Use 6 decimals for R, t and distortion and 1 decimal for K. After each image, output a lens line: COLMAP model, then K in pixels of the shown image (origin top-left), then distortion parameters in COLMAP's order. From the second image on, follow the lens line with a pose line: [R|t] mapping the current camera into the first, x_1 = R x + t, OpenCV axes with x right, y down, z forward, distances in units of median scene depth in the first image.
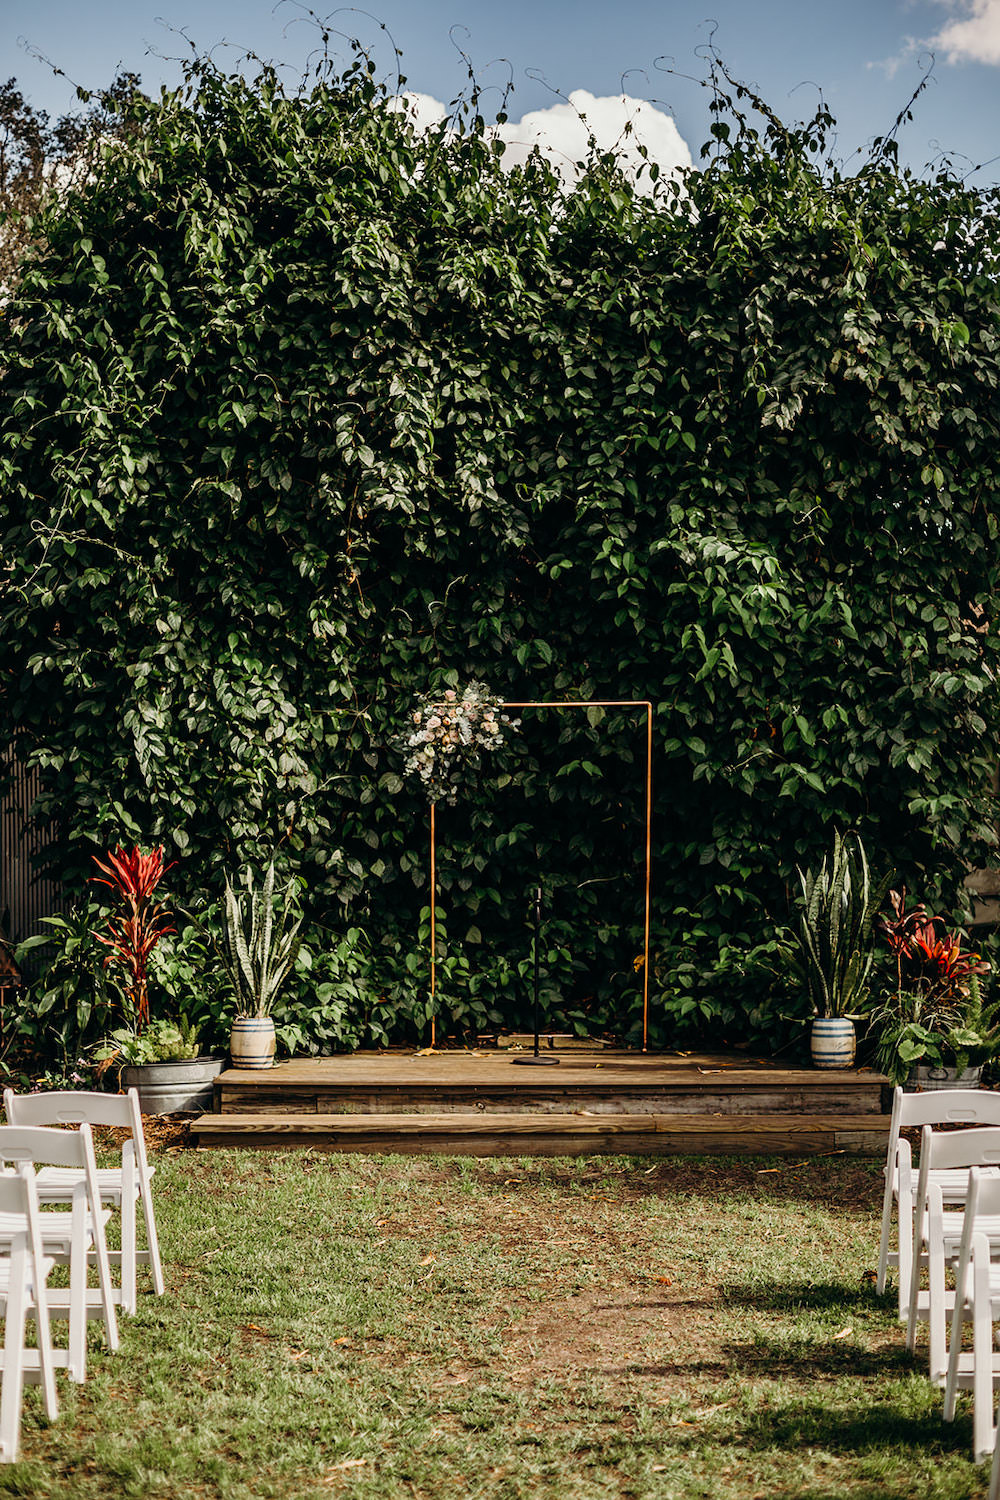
lens RADIAL K [[2147.5, 0, 500.0], [0, 2147.5, 750.0], [0, 0, 1]] dist [0.002608, 0.007662]
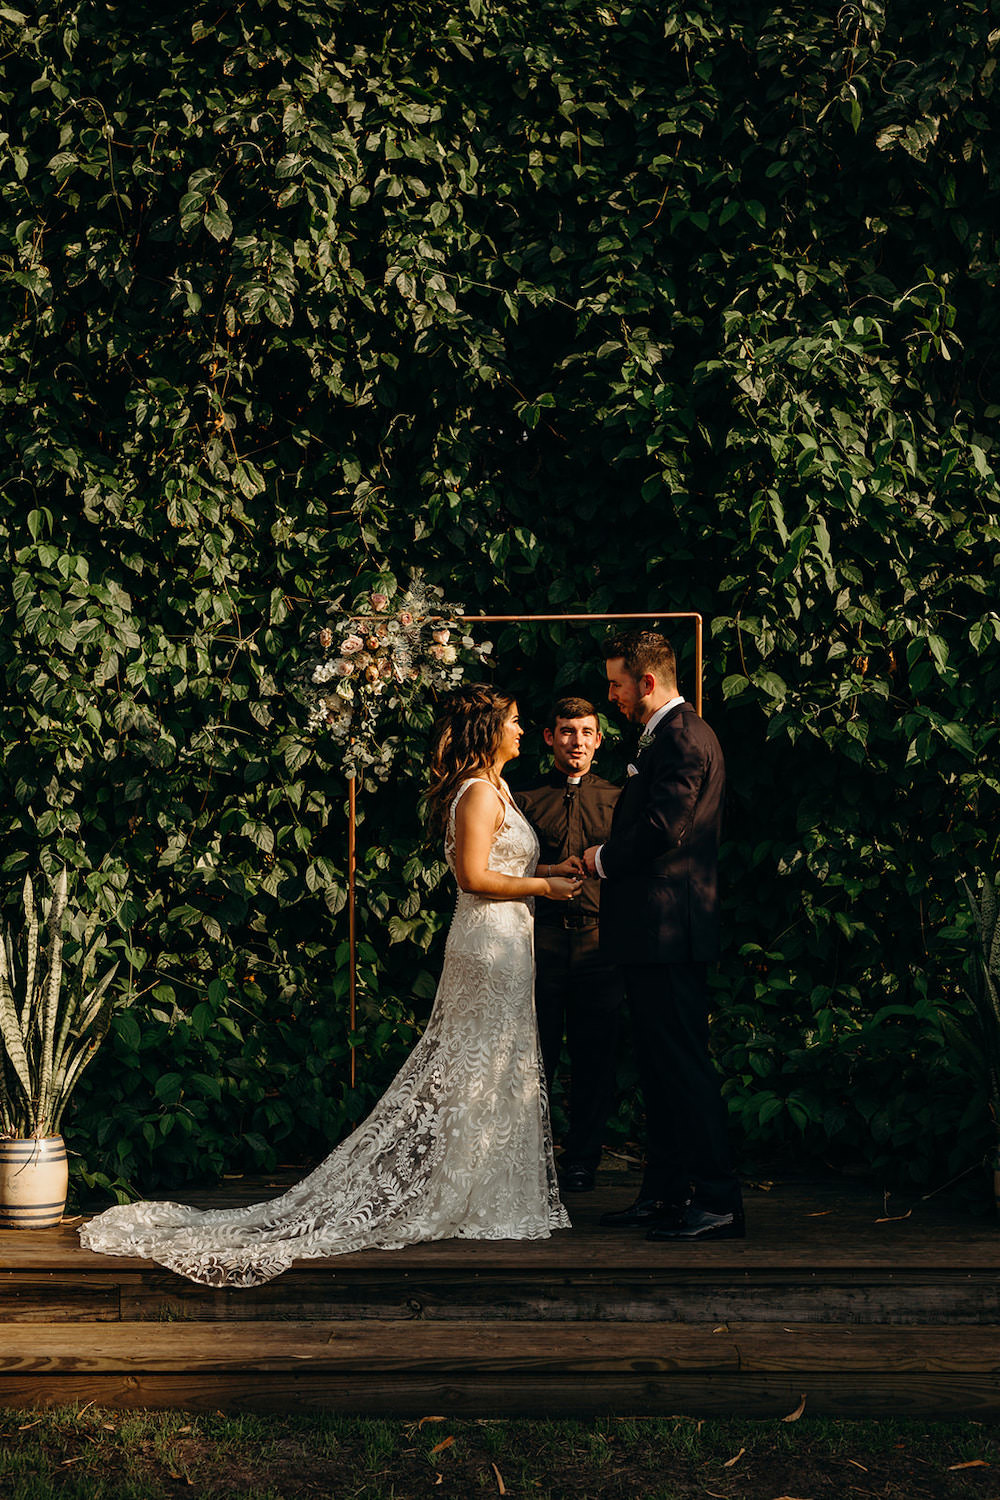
lens RADIAL K [[2139.3, 0, 481.7], [0, 2139.3, 707.2], [0, 0, 1]] dist [0.166205, 0.010826]
pose [[0.999975, -0.003414, -0.006241, 0.010411], [0.003176, 0.999283, -0.037736, 0.027964], [0.006366, 0.037715, 0.999268, 0.370976]]
